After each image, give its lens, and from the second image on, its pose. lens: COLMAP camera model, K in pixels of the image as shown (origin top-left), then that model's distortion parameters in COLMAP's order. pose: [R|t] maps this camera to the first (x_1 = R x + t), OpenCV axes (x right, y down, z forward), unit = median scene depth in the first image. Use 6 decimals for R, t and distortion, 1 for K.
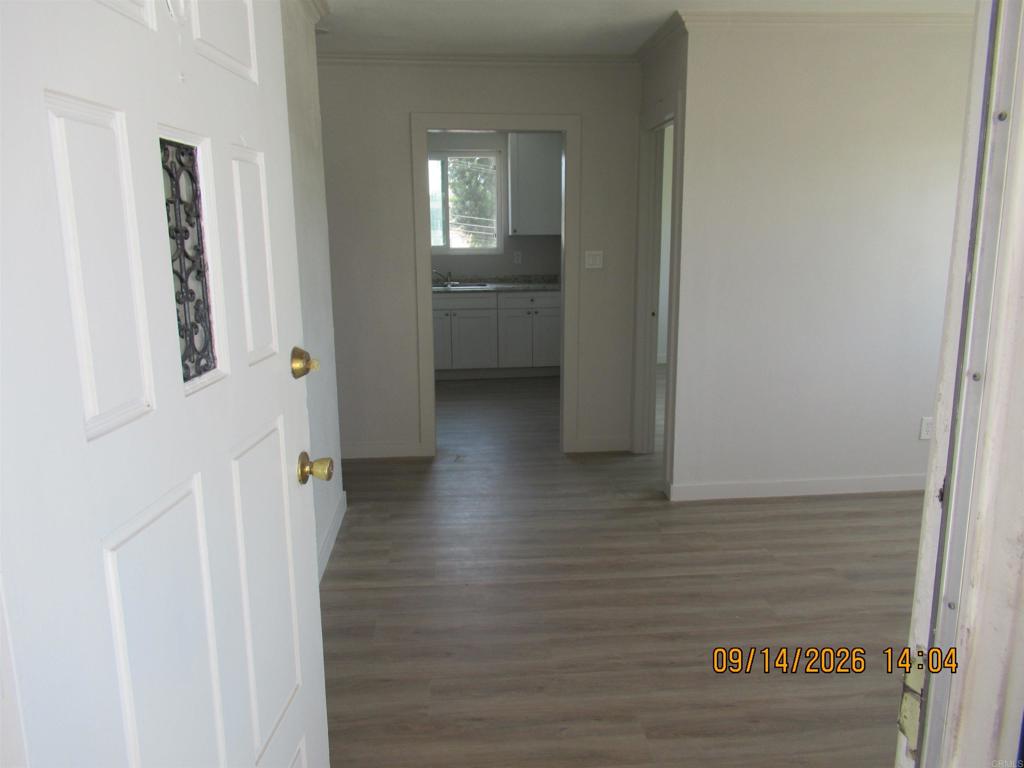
lens RADIAL K [[765.1, 0, 512.0], [0, 765.1, 384.0], [0, 0, 1]] dist [-0.026945, -0.004014]
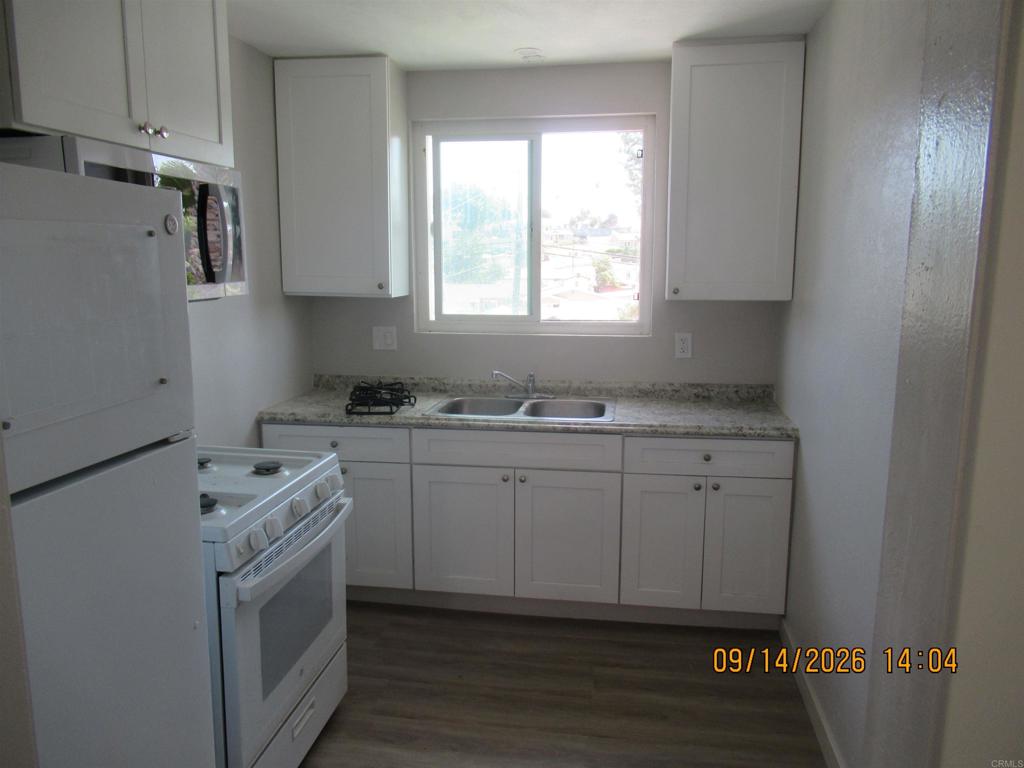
lens RADIAL K [[765.1, 0, 512.0], [0, 765.1, 384.0], [0, 0, 1]] dist [-0.026945, -0.004014]
pose [[0.968747, 0.051212, -0.242706, 0.021099], [-0.061795, 0.997433, -0.036190, -0.121775], [0.240230, 0.050057, 0.969425, 0.538967]]
